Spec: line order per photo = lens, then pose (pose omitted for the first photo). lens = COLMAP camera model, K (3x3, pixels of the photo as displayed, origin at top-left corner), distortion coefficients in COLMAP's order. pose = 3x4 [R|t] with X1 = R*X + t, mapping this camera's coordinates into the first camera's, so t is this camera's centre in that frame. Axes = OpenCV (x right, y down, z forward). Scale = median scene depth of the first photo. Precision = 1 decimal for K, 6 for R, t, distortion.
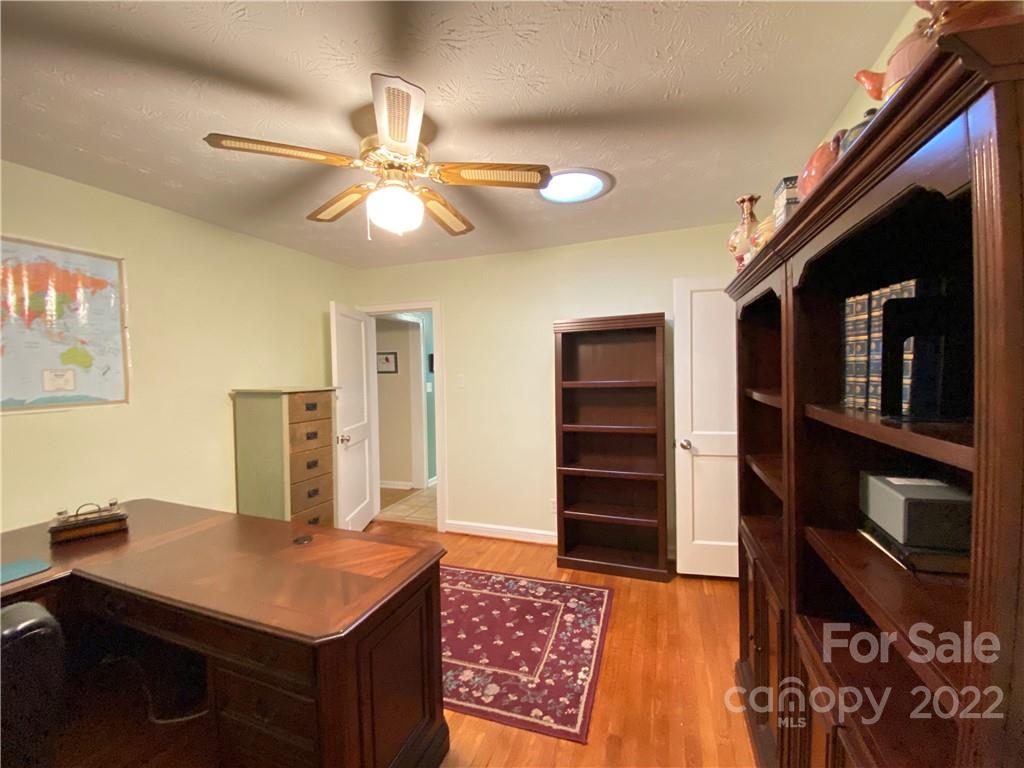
lens RADIAL K [[410.5, 0, 510.4], [0, 410.5, 382.8], [0, 0, 1]] dist [0.001750, 0.000143]
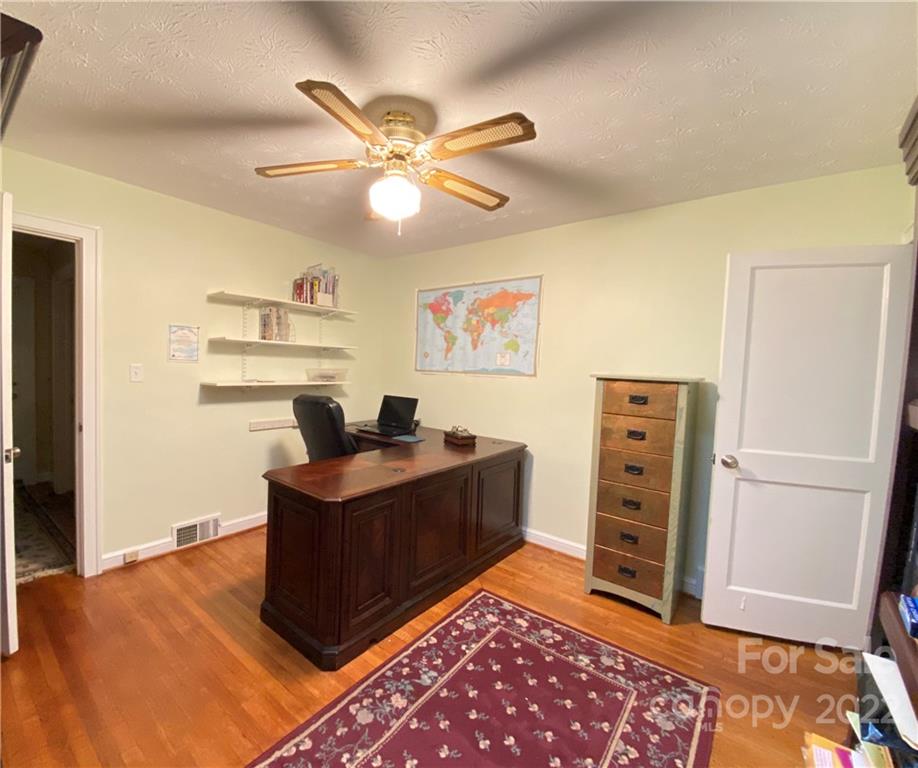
lens RADIAL K [[417.6, 0, 408.0], [0, 417.6, 383.7], [0, 0, 1]] dist [-0.004061, -0.000878]
pose [[-0.353688, 0.053514, -0.933831, 0.670644], [-0.056070, 0.995354, 0.078277, -0.018818], [0.933681, 0.080046, -0.349044, 1.278782]]
